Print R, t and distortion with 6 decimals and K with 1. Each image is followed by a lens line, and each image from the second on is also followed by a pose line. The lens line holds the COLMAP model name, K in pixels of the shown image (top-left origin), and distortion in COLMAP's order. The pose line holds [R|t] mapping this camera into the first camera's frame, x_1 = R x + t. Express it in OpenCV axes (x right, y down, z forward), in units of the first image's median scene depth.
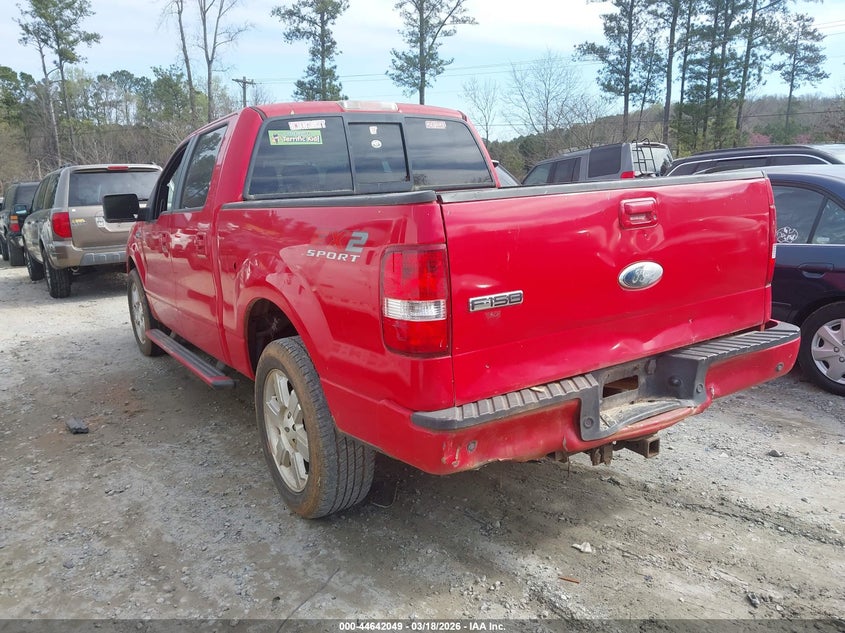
lens RADIAL K [[678.6, 0, 418.1], [0, 678.6, 316.9], [0, 0, 1]] dist [0.005147, 0.003690]
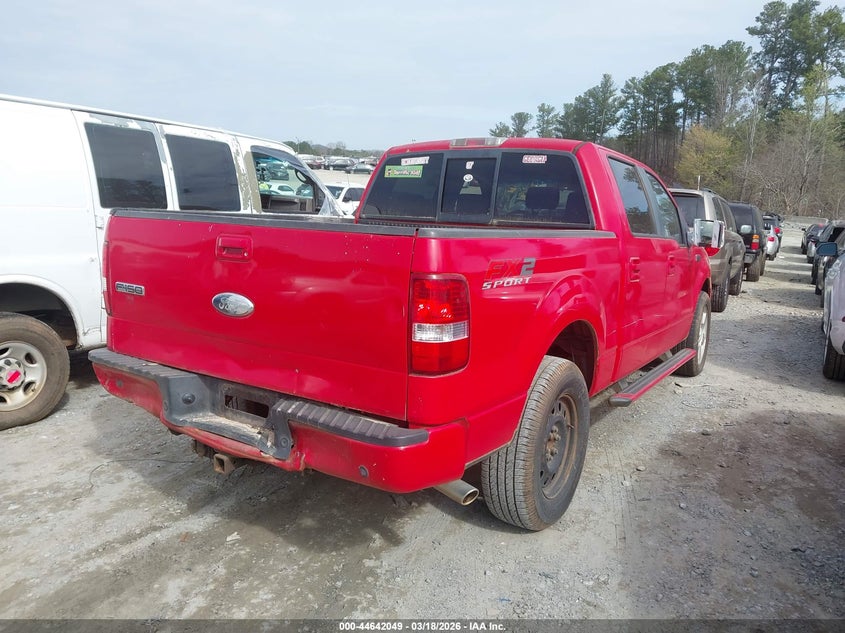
lens RADIAL K [[678.6, 0, 418.1], [0, 678.6, 316.9], [0, 0, 1]] dist [0.005147, 0.003690]
pose [[0.399167, 0.205919, -0.893456, 0.975659], [-0.230809, 0.965641, 0.119438, -0.165339], [0.887352, 0.158542, 0.432979, 0.543130]]
